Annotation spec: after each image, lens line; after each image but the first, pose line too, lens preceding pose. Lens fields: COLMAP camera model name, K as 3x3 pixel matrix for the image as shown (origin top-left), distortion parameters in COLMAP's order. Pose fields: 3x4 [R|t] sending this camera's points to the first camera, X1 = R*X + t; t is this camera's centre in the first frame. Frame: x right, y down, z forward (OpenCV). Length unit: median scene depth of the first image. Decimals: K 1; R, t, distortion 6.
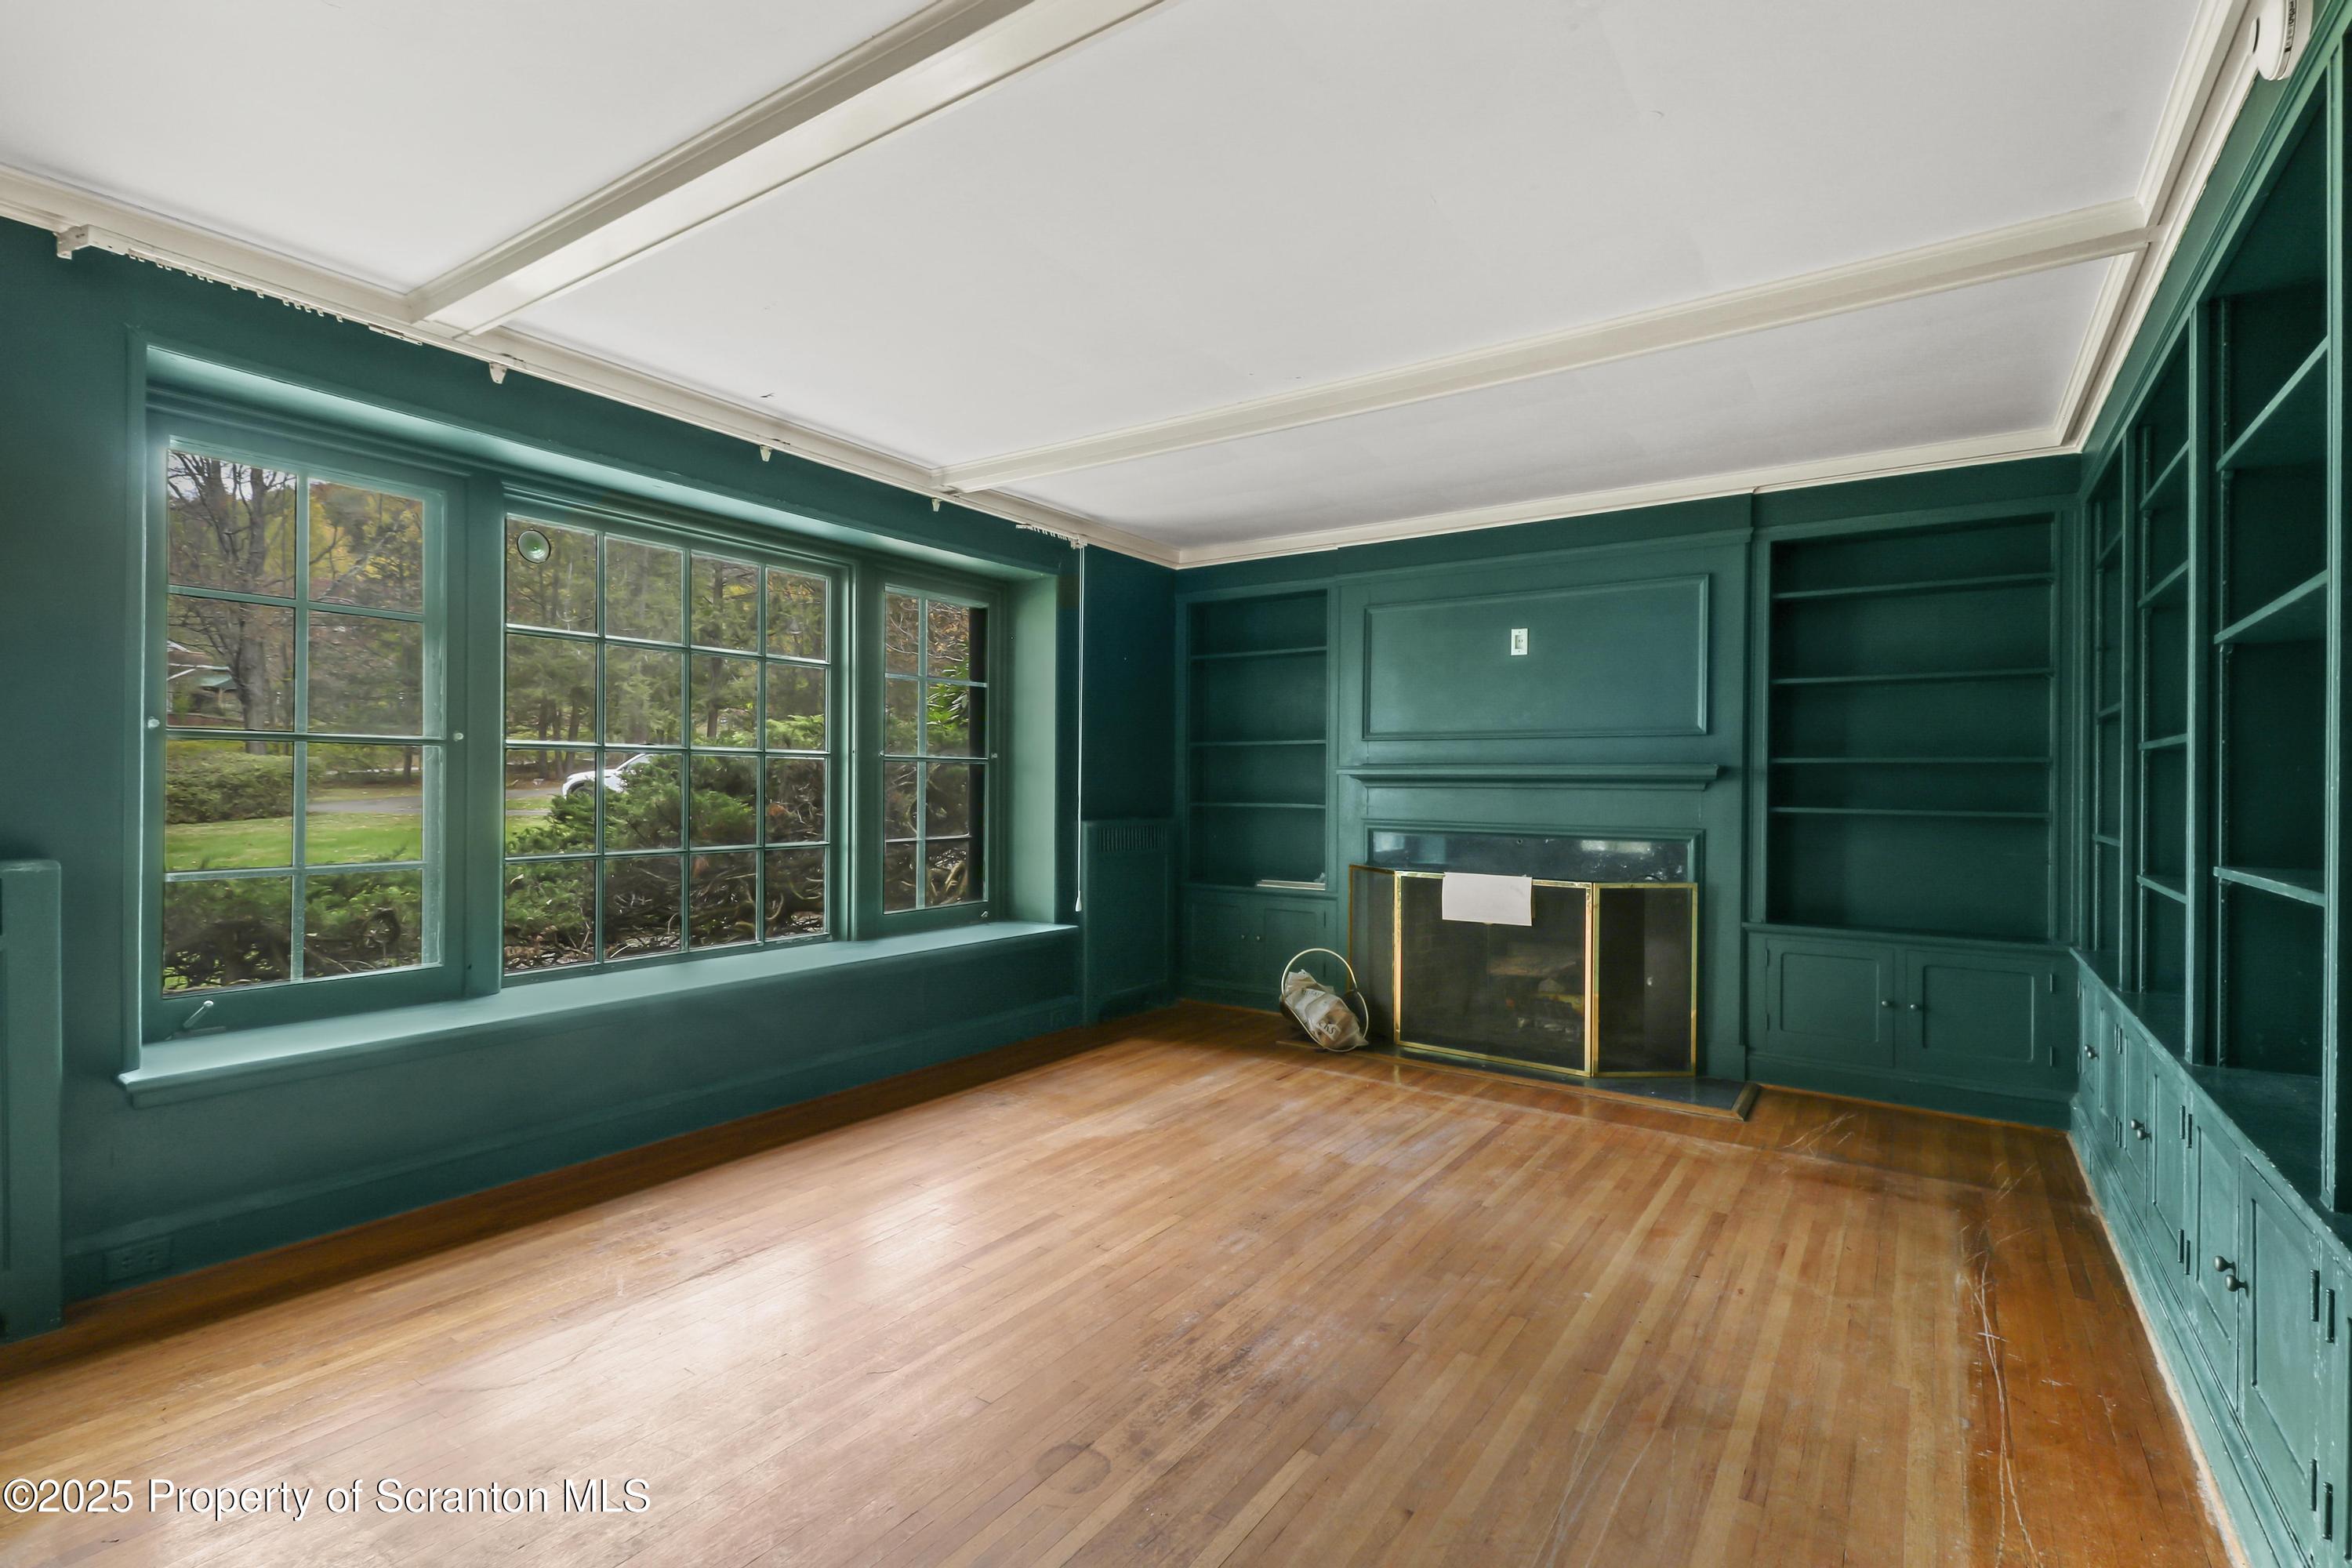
lens RADIAL K [[1088.0, 0, 1177.6], [0, 1088.0, 785.3], [0, 0, 1]] dist [0.003947, -0.002921]
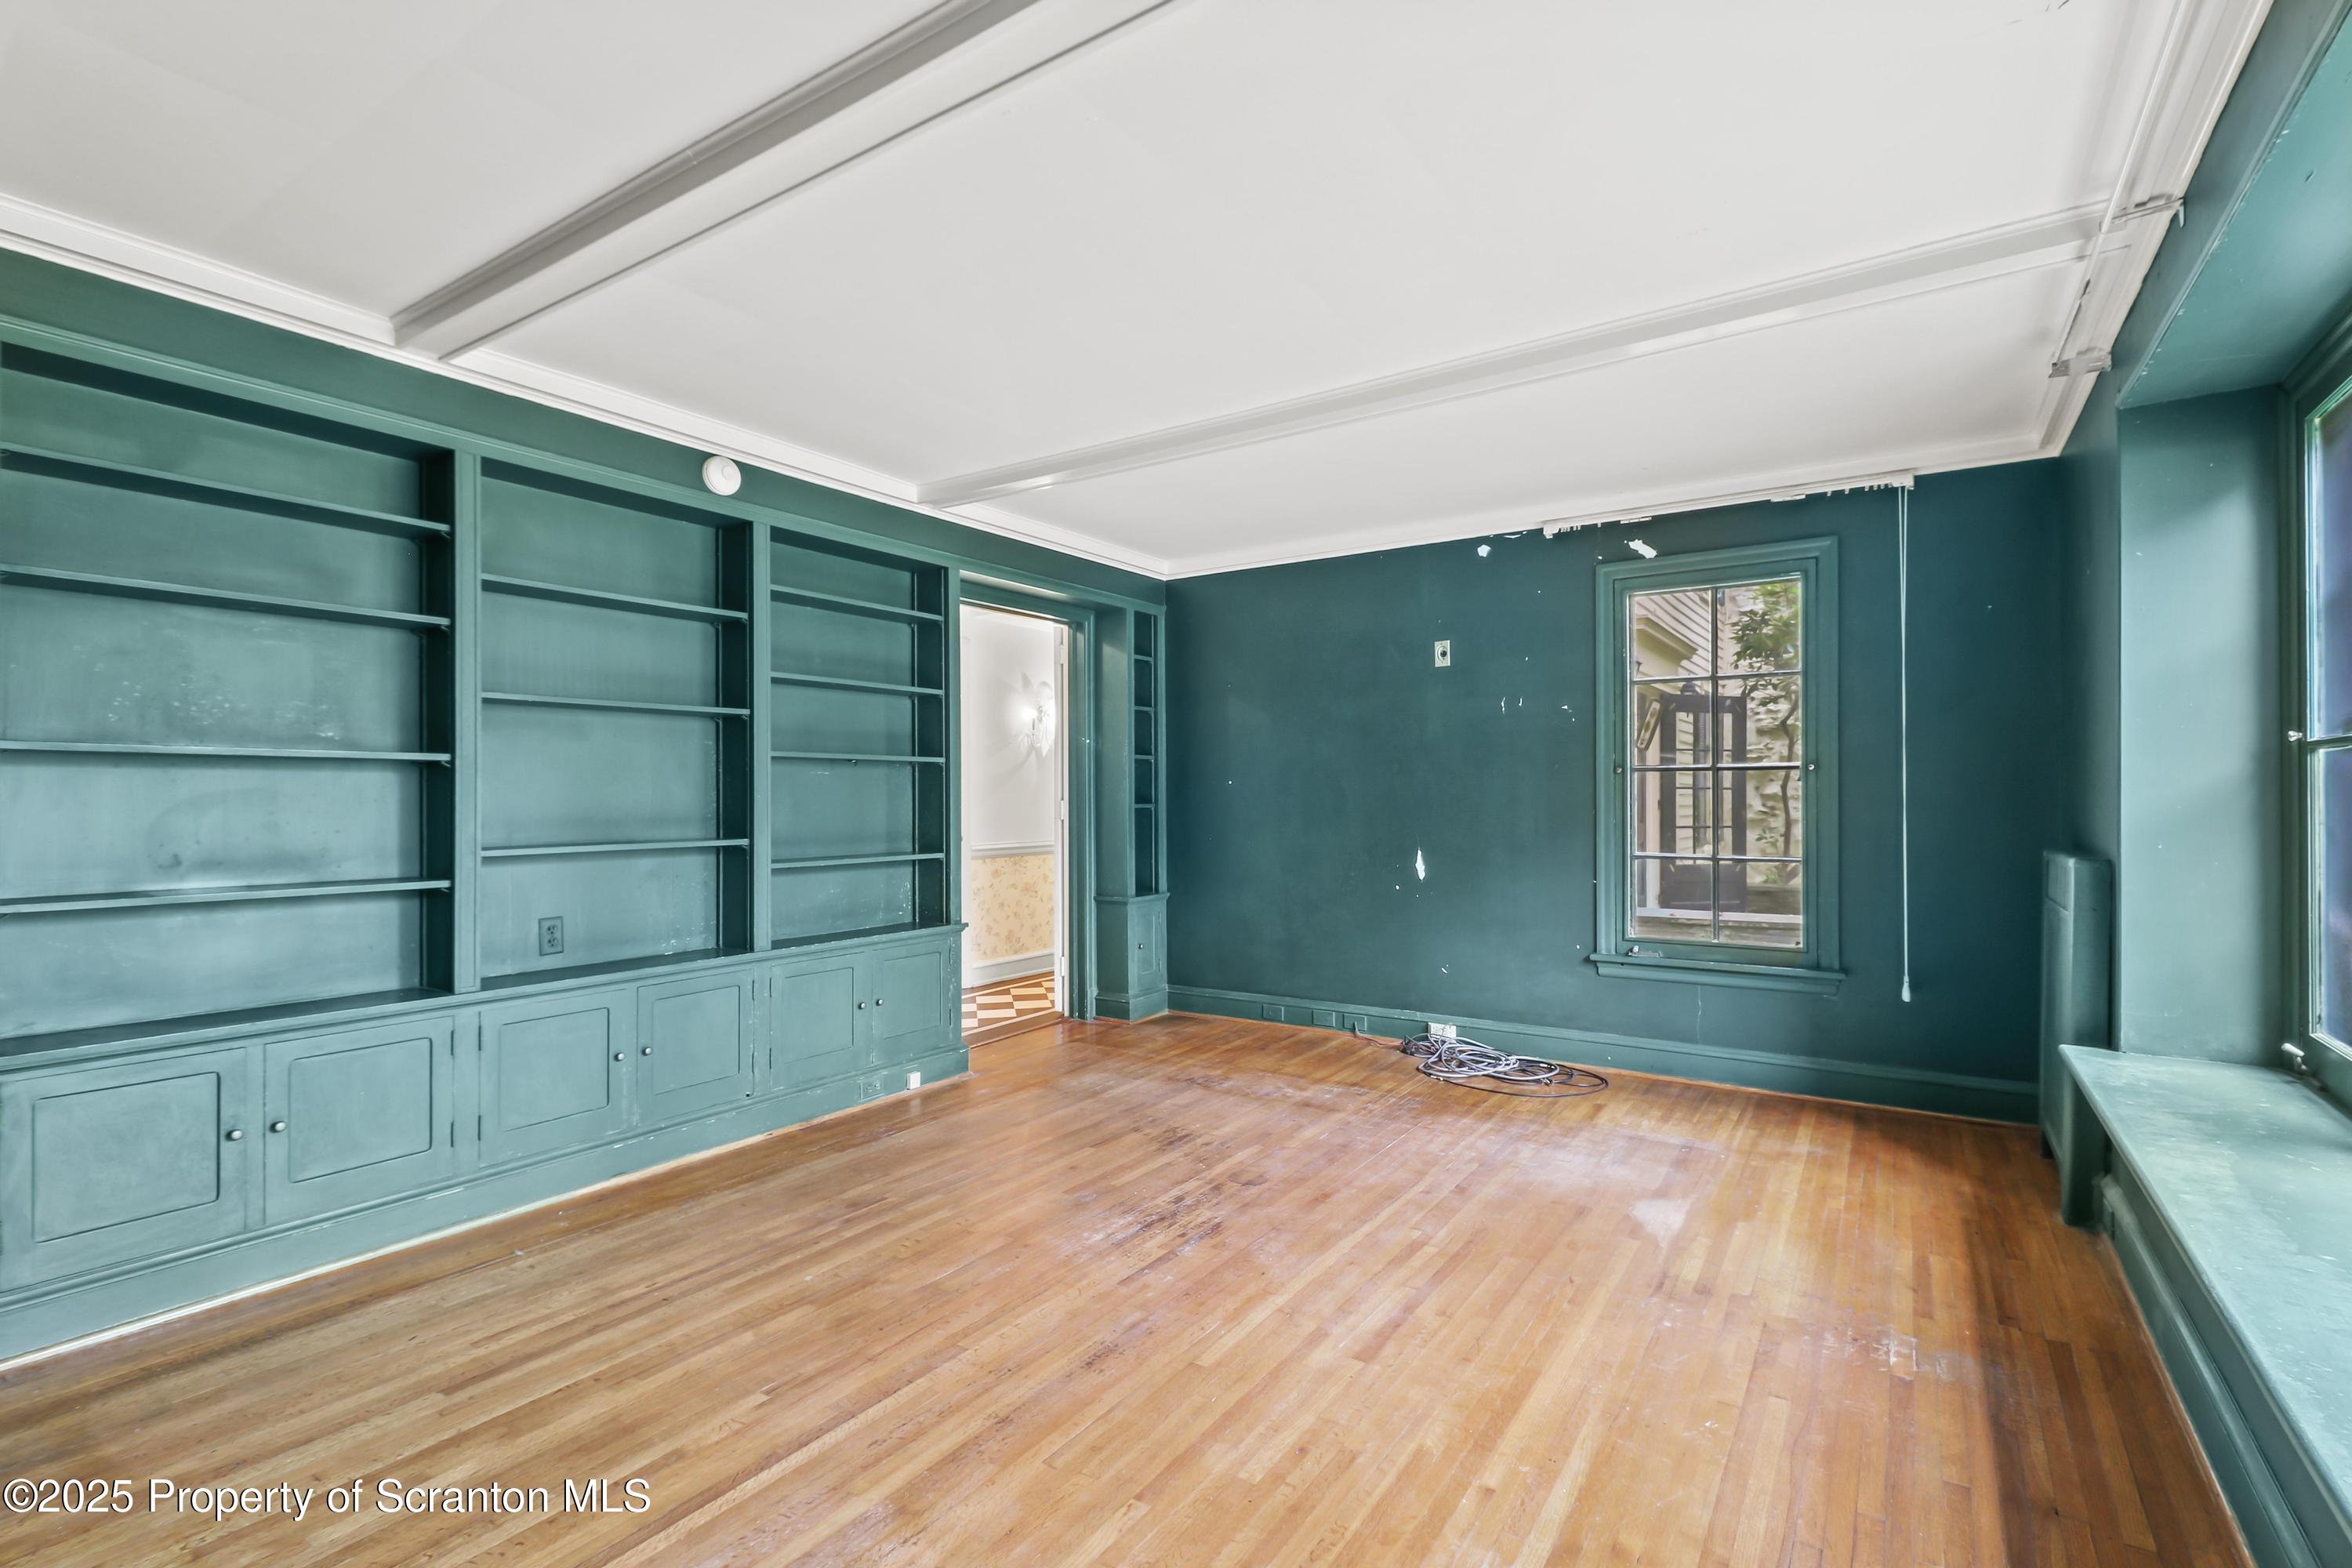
lens RADIAL K [[1088.0, 0, 1176.1], [0, 1088.0, 789.4], [0, 0, 1]] dist [0.003947, -0.002921]
pose [[-0.999946, -0.005519, -0.008825, 0.032048], [-0.005502, 0.999983, -0.001973, -0.005538], [0.008836, -0.001924, -0.999959, 2.079768]]
